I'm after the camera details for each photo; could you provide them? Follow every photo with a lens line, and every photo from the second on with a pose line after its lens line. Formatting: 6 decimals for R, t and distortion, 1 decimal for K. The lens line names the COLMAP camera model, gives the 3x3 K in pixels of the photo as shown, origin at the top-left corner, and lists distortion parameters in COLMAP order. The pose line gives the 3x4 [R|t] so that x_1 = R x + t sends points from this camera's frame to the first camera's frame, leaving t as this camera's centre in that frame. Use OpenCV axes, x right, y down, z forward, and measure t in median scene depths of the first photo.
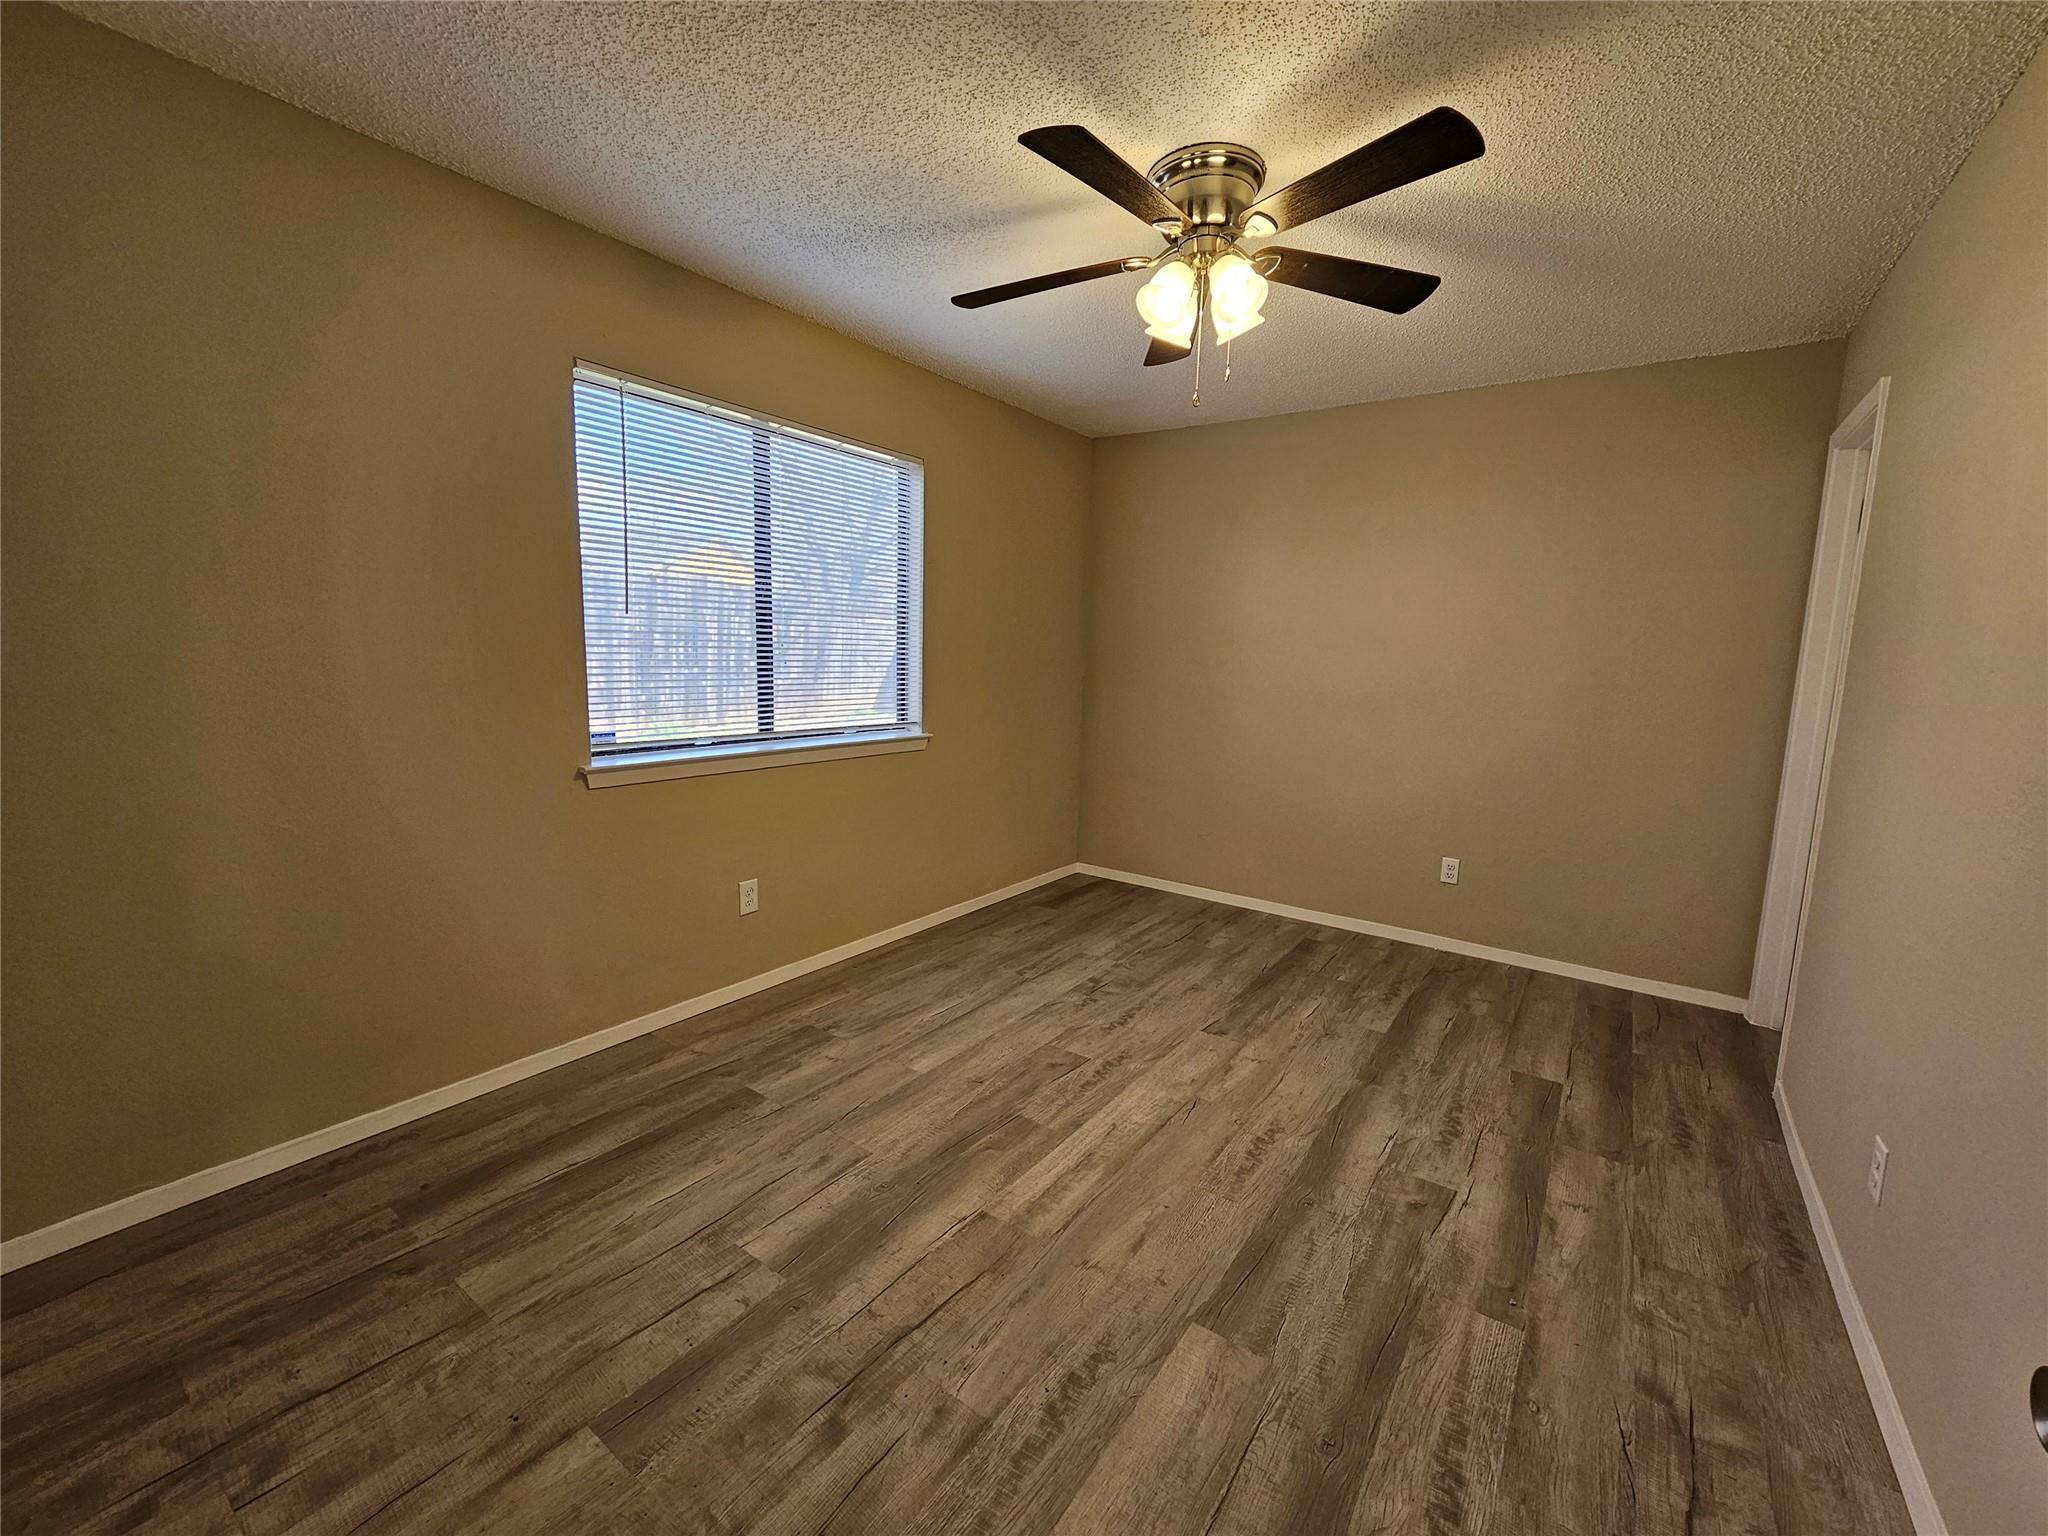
lens RADIAL K [[835.2, 0, 1024.0], [0, 835.2, 768.0], [0, 0, 1]] dist [0.001019, 0.000026]
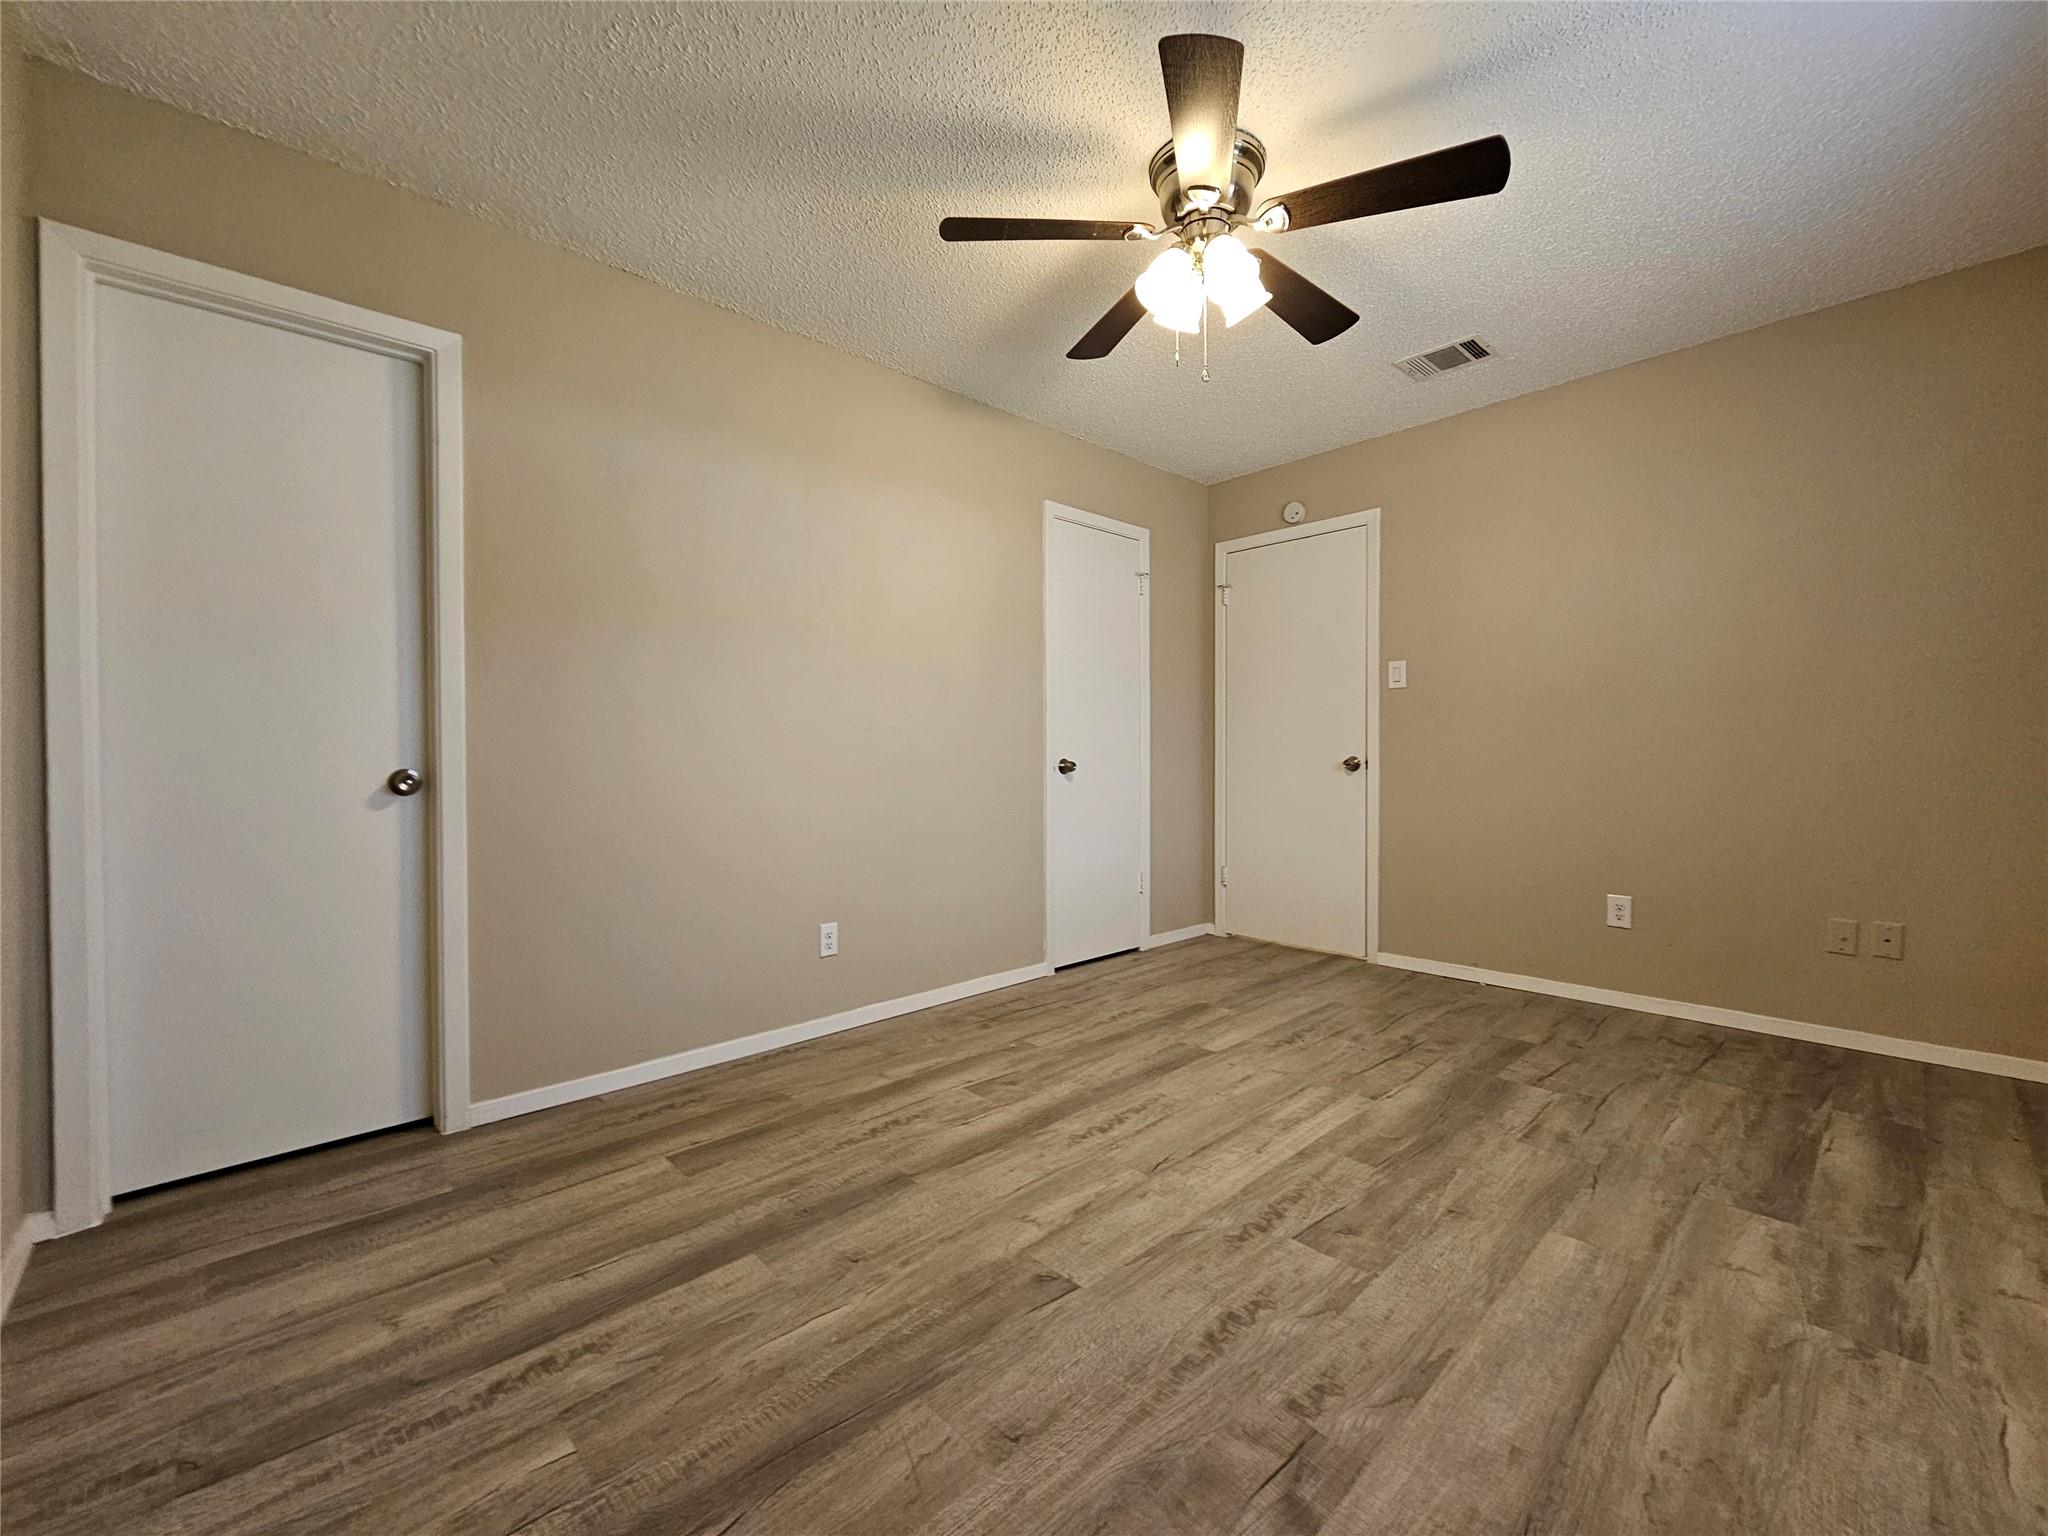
lens RADIAL K [[839.7, 0, 1021.1], [0, 839.7, 760.2], [0, 0, 1]] dist [-0.001958, 0.000307]
pose [[-0.980188, -0.025682, 0.196398, 0.183497], [0.005641, 0.987536, 0.157289, -0.122567], [-0.197989, 0.155281, -0.967826, 1.773451]]
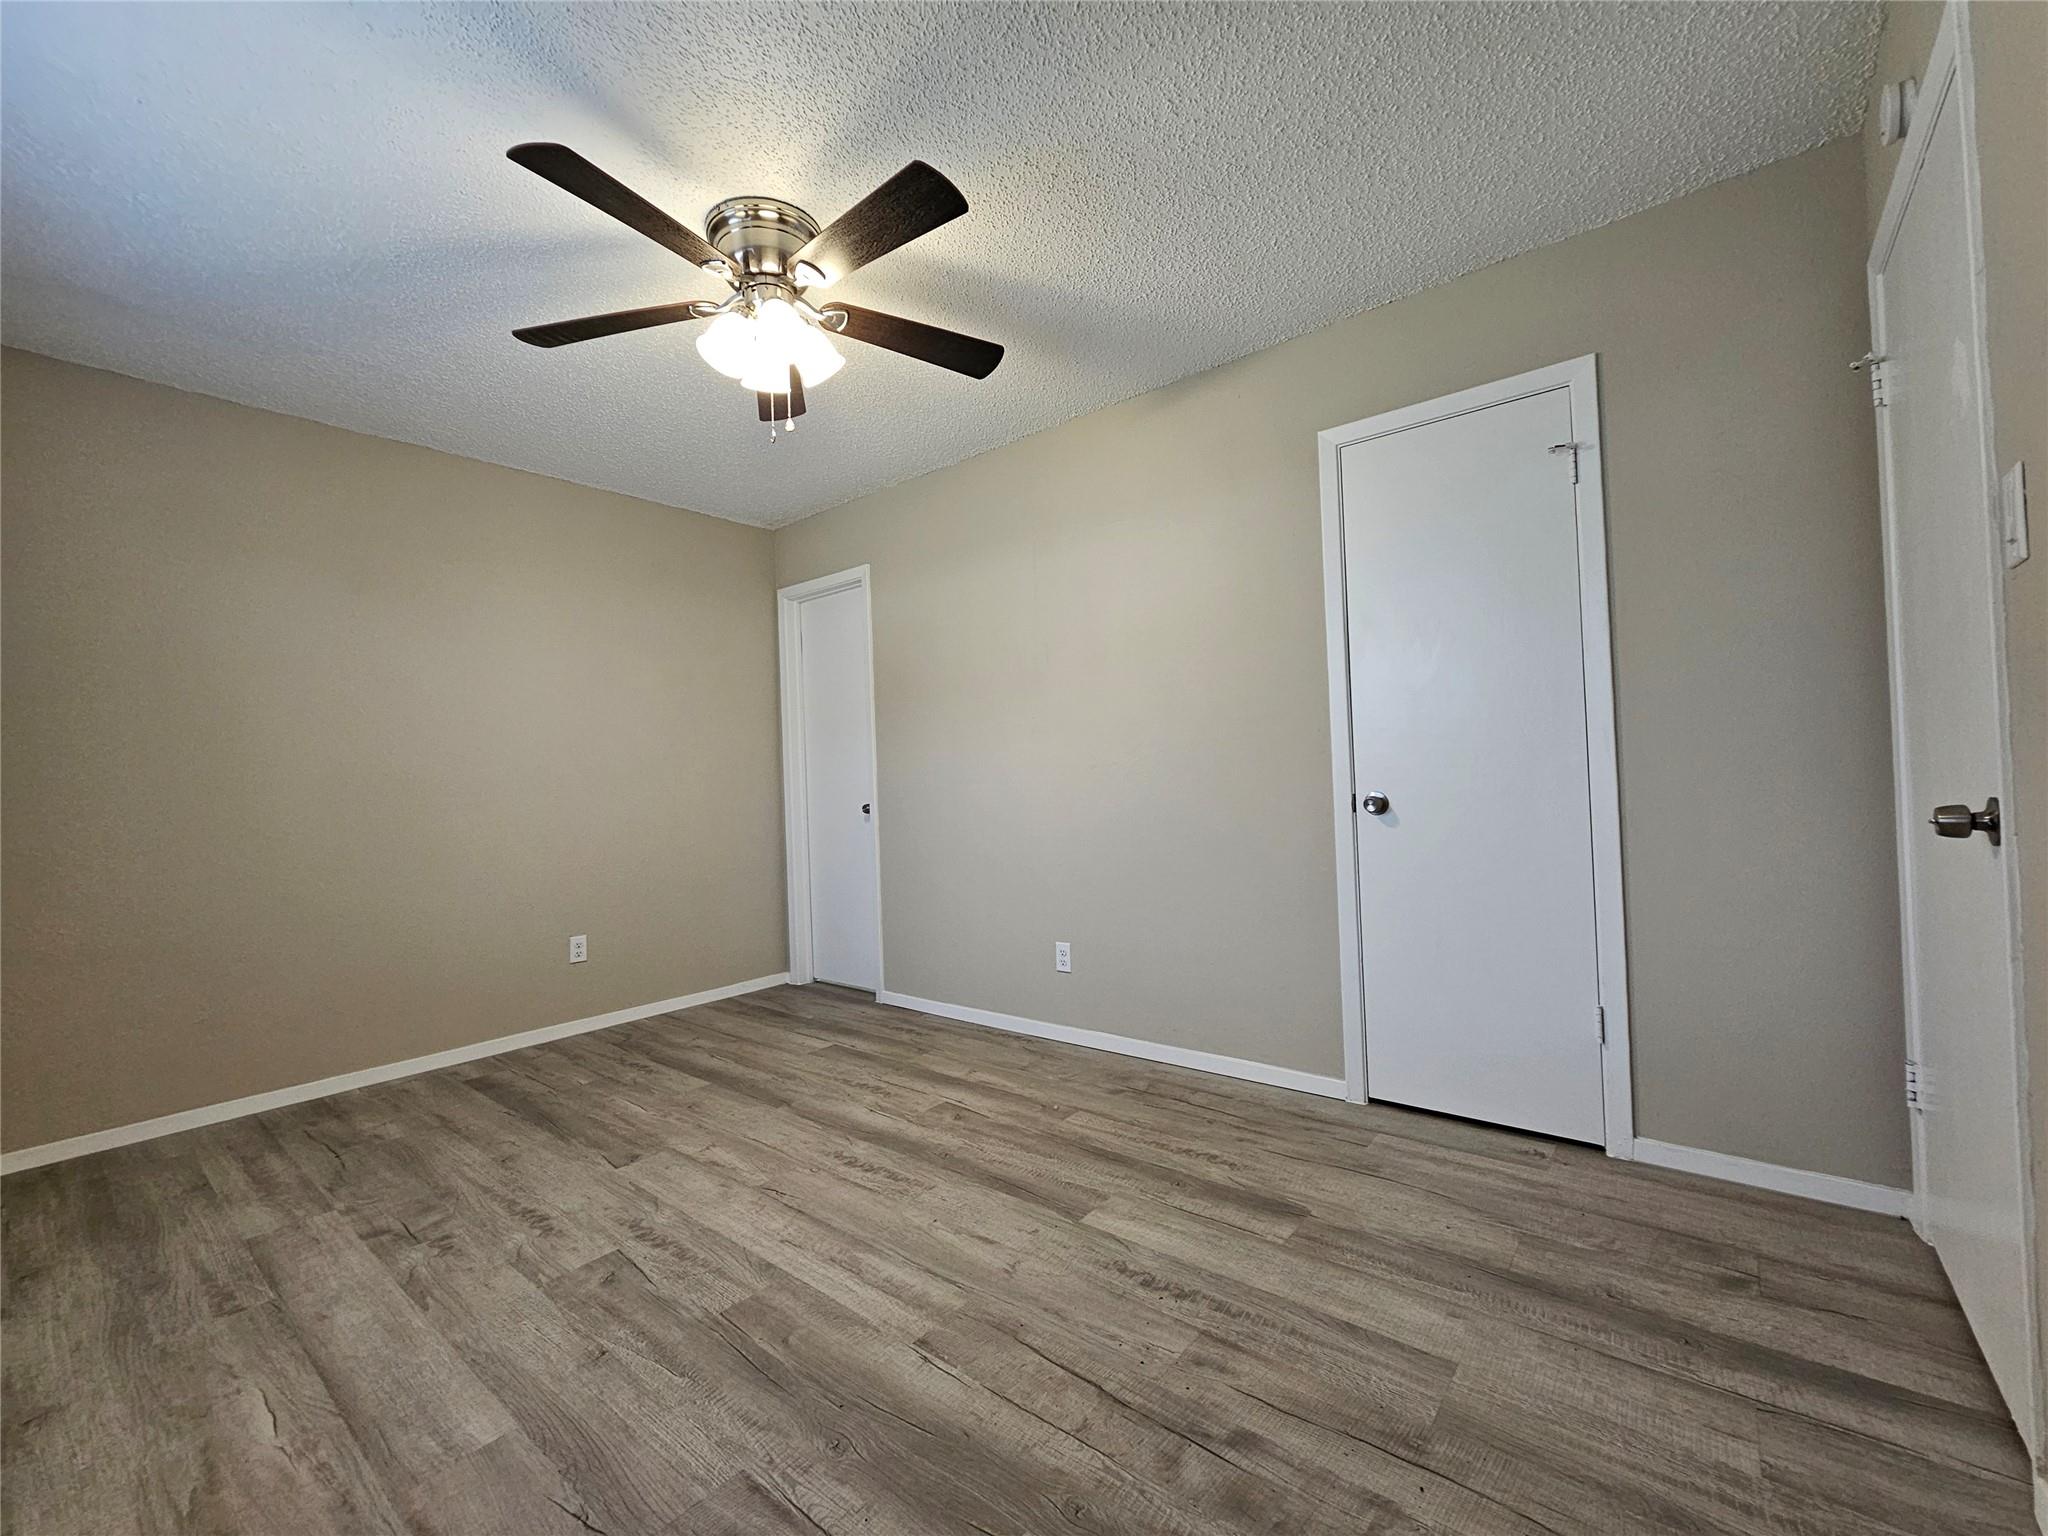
lens RADIAL K [[839.7, 0, 1021.1], [0, 839.7, 760.2], [0, 0, 1]] dist [-0.001958, 0.000307]
pose [[0.064818, -0.009626, 0.997851, -0.671521], [0.181465, 0.983395, -0.002301, 0.003691], [-0.981259, 0.181224, 0.065489, 0.600178]]
